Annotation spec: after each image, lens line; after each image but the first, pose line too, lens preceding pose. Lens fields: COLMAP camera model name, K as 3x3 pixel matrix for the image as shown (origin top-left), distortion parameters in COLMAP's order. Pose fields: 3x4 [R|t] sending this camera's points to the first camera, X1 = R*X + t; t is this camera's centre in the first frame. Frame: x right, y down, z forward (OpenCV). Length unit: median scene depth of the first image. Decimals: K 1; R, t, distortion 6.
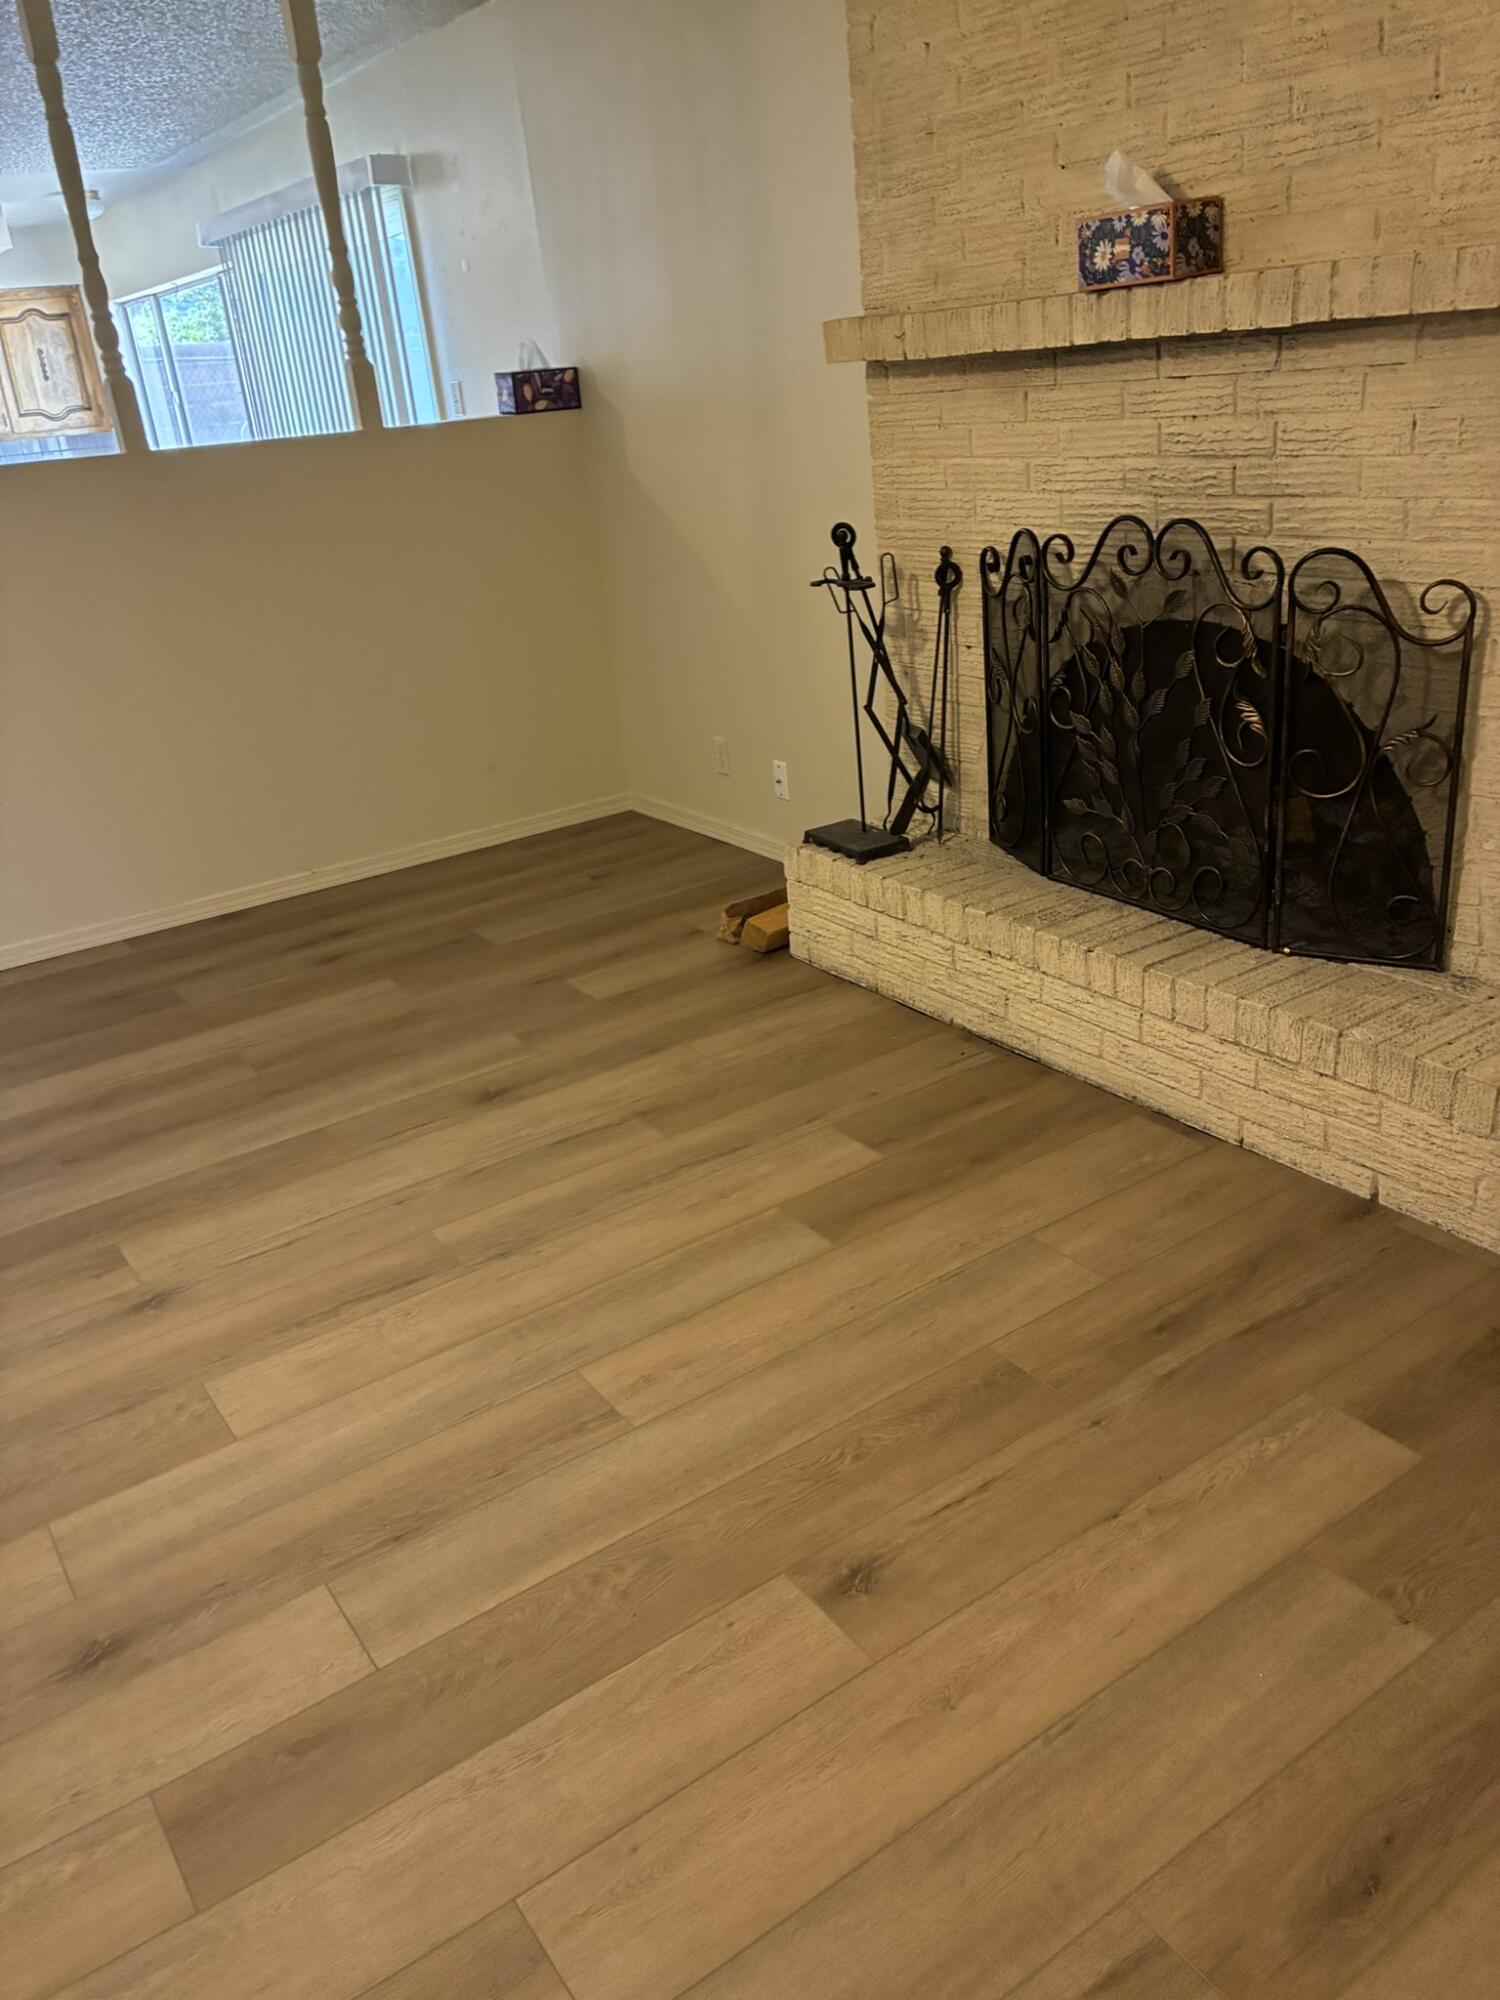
lens RADIAL K [[1511.2, 0, 766.9], [0, 1511.2, 989.9], [0, 0, 1]] dist [0.037988, -0.040713]
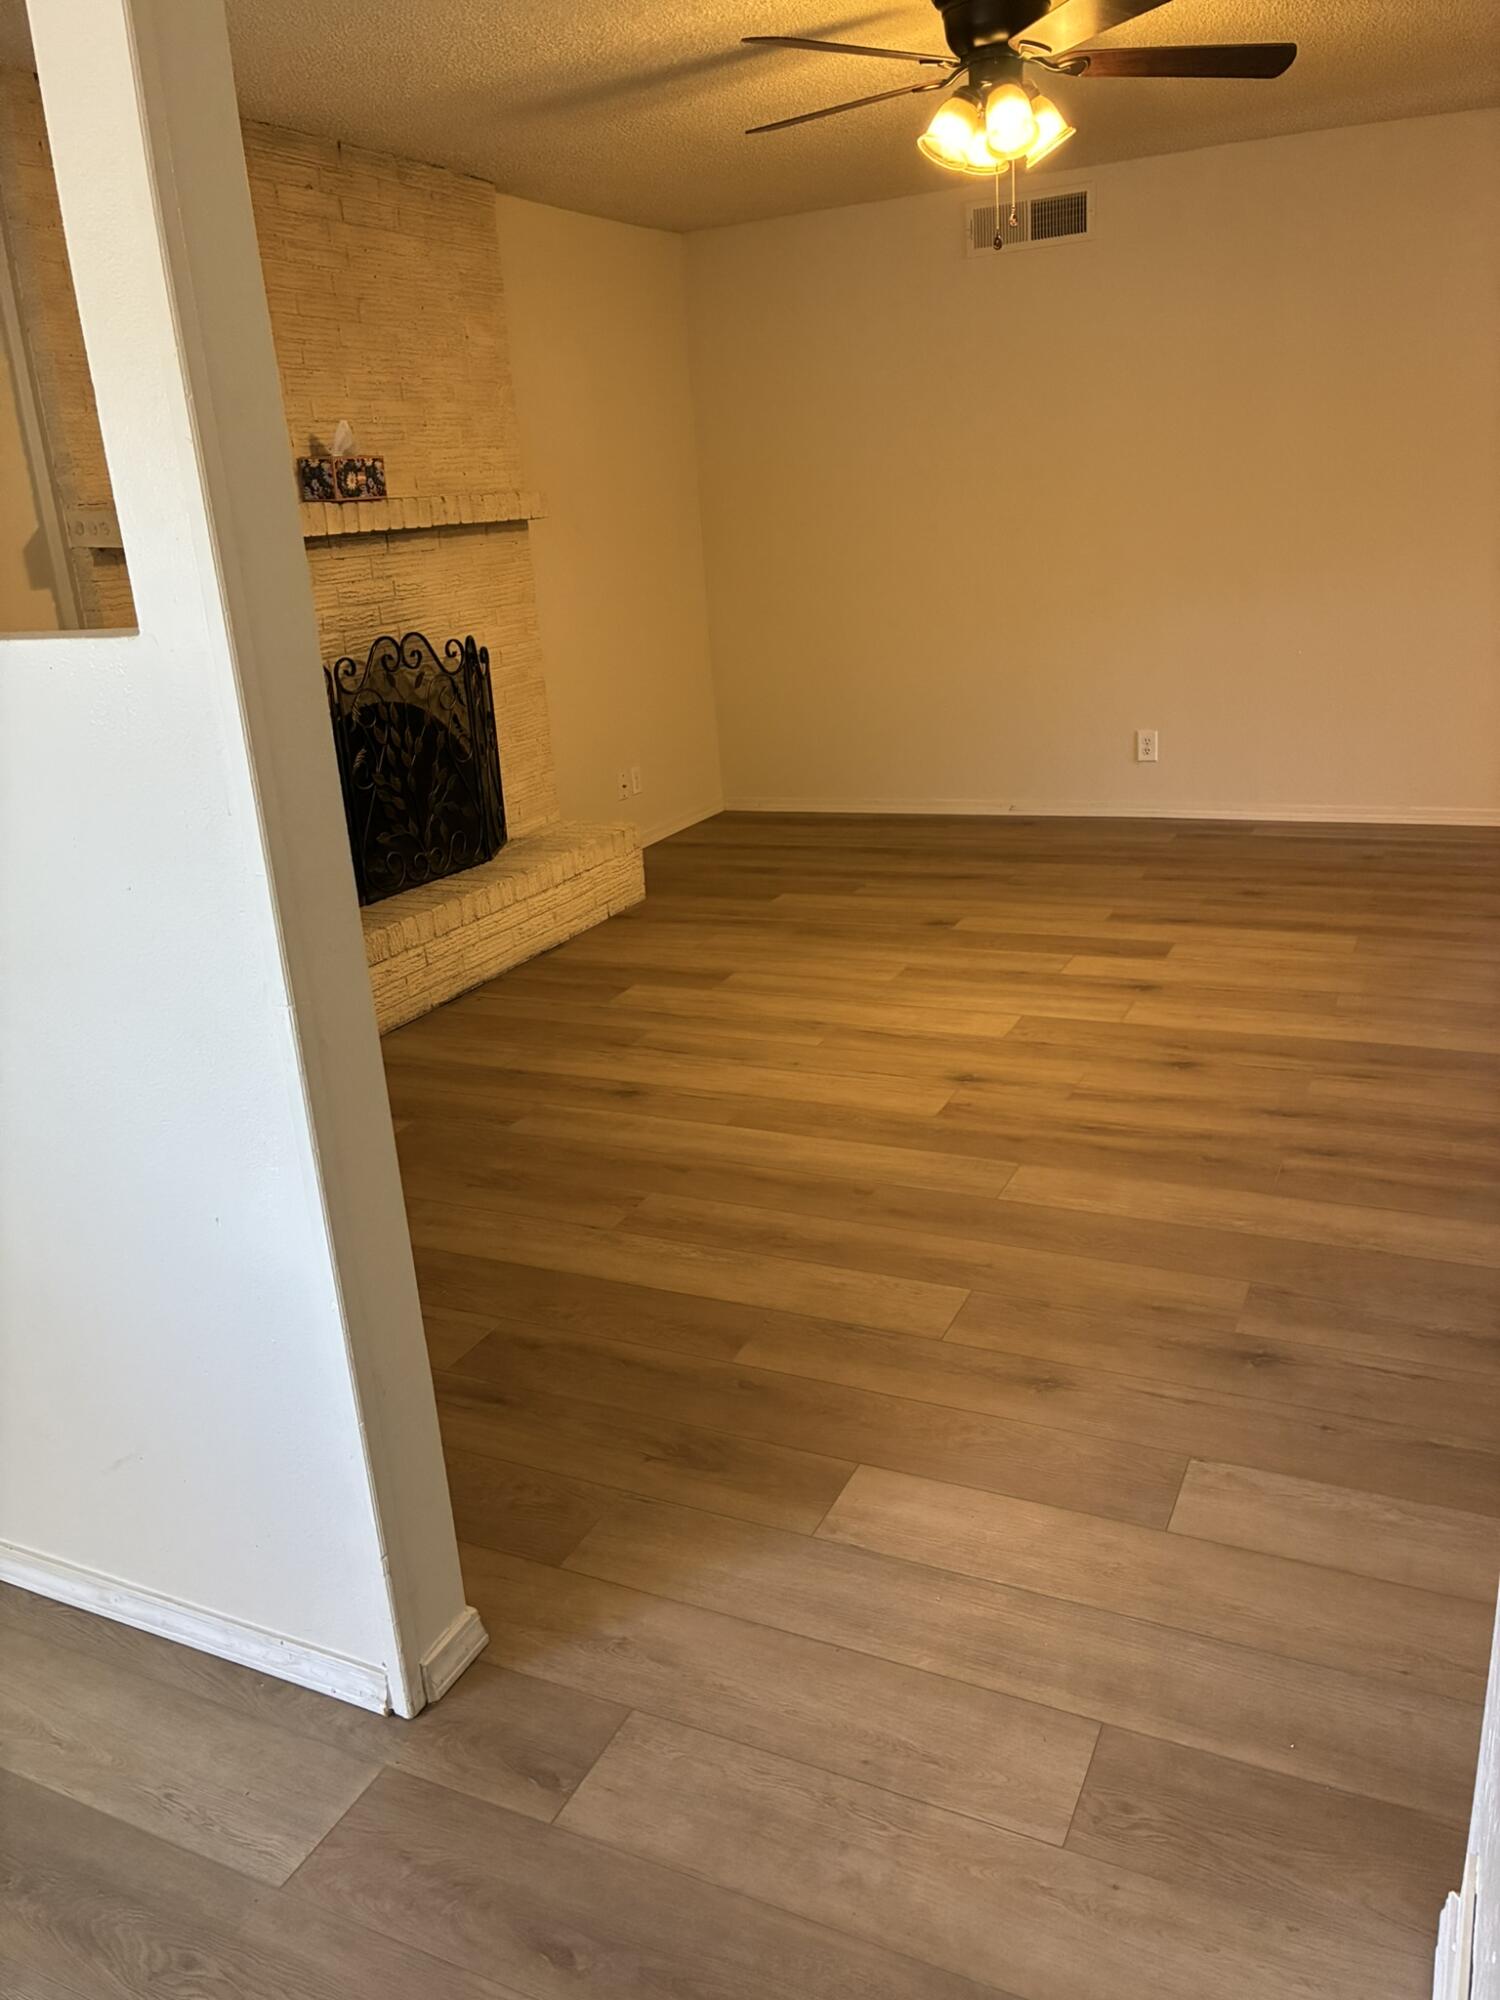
lens RADIAL K [[1511.2, 0, 753.5], [0, 1511.2, 1002.6], [0, 0, 1]] dist [0.037988, -0.040713]
pose [[-0.478857, -0.165778, 0.862098, -1.432333], [0.432539, 0.809990, 0.396013, -0.477645], [-0.763941, 0.562525, -0.316164, 1.464264]]
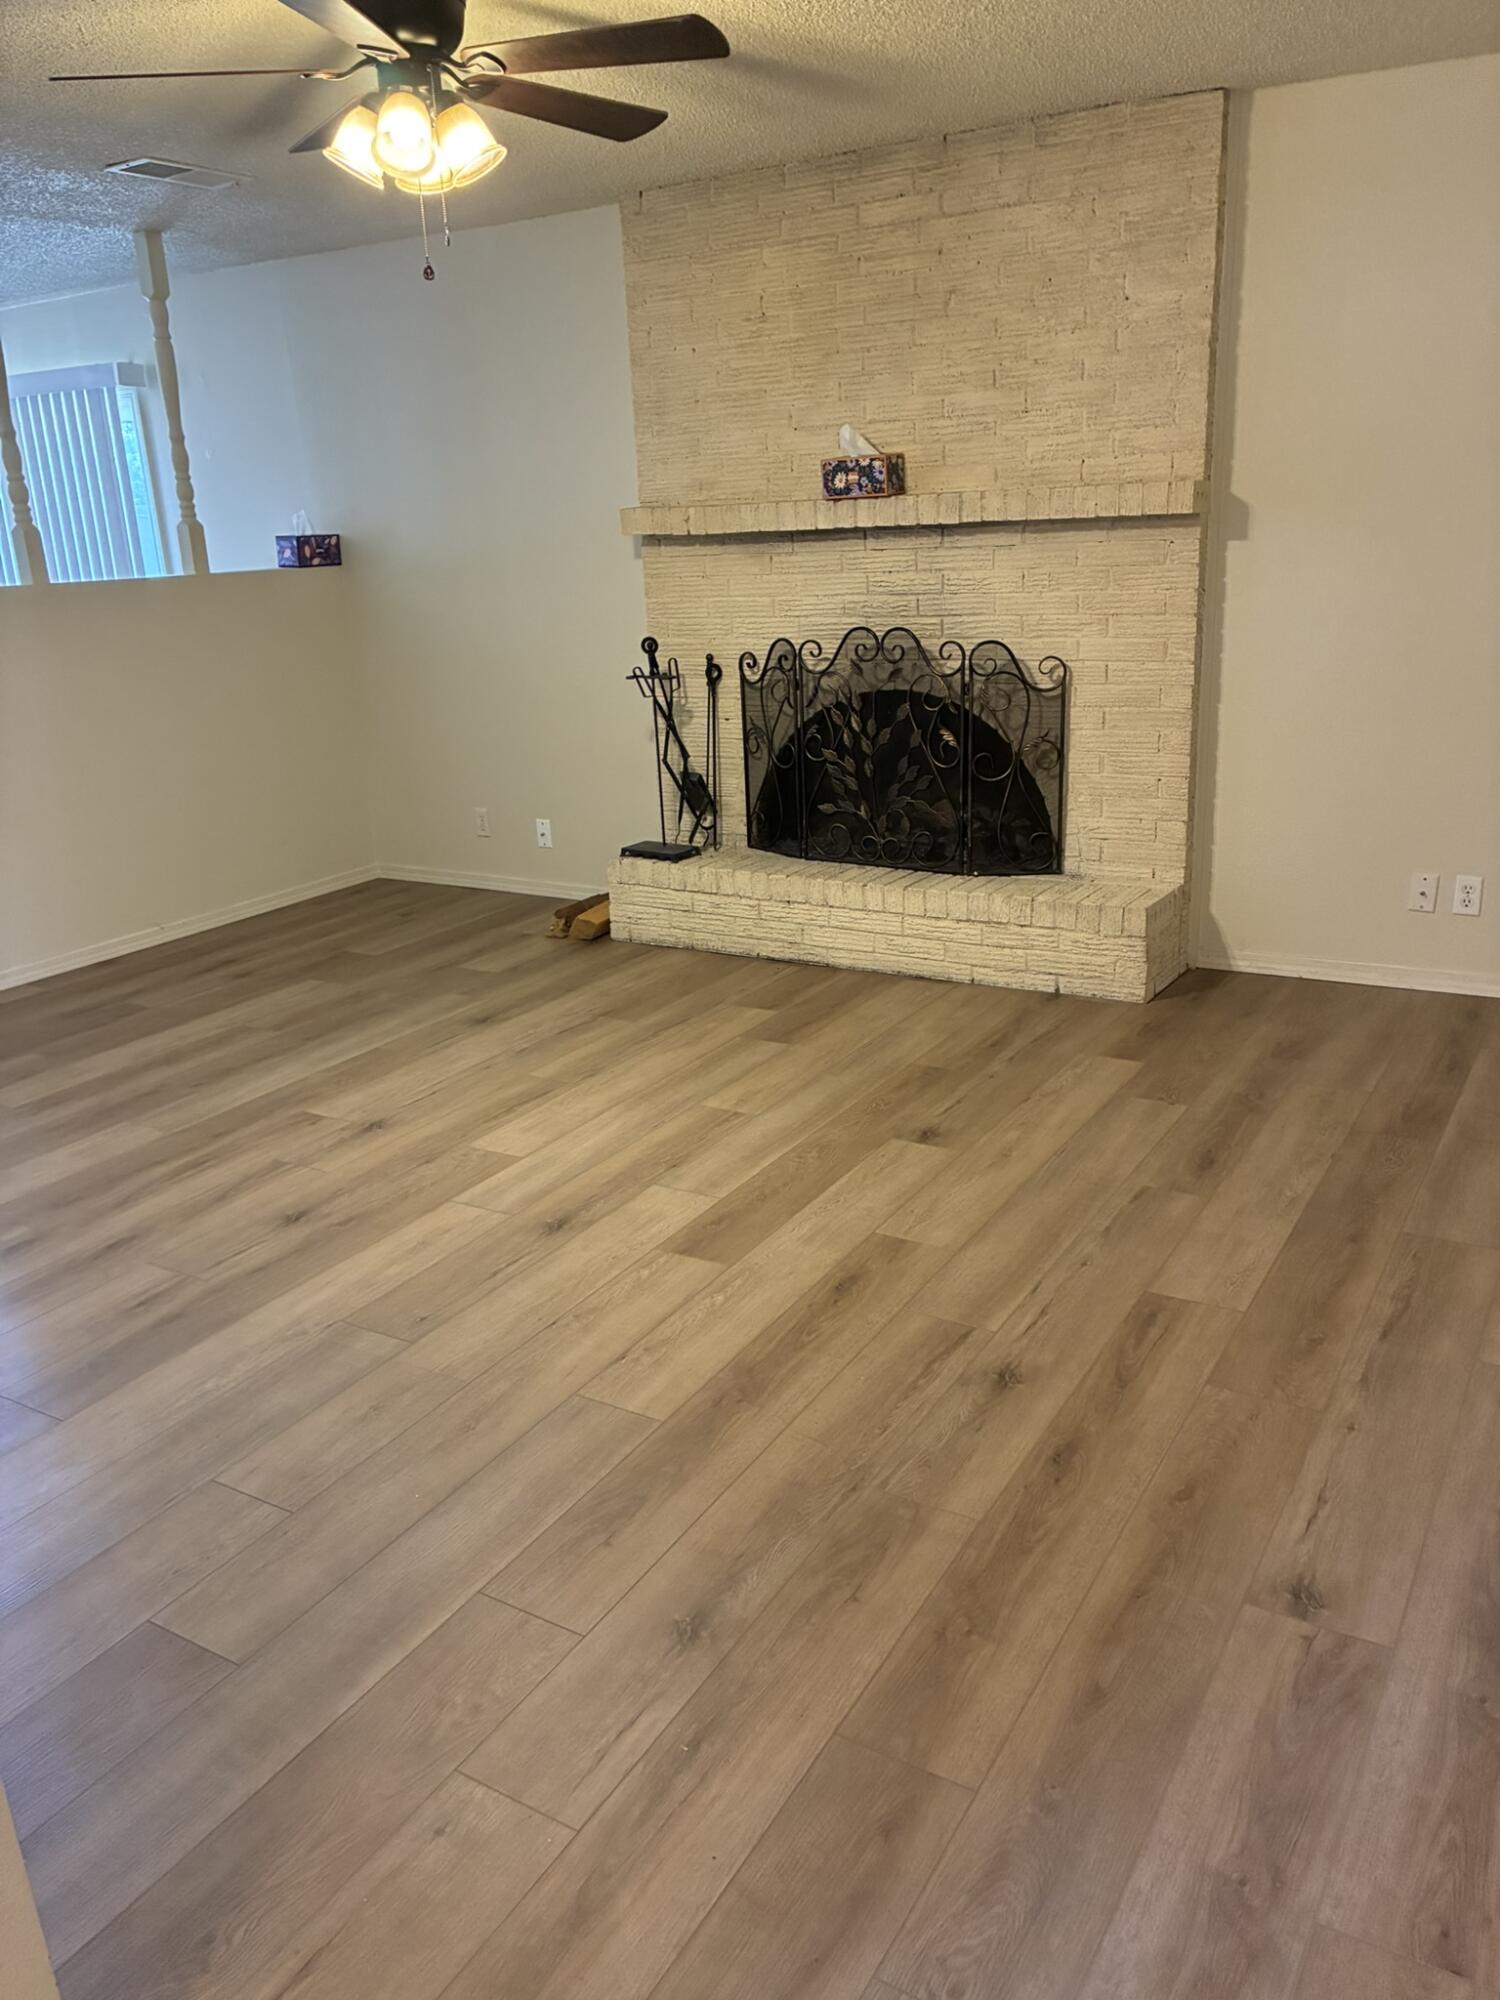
lens RADIAL K [[1511.2, 0, 733.5], [0, 1511.2, 1002.6], [0, 0, 1]] dist [0.037988, -0.040713]
pose [[0.917053, -0.078897, 0.390881, -0.605231], [0.122029, 0.988730, -0.086725, 0.239511], [-0.379634, 0.127231, 0.916346, -0.459909]]
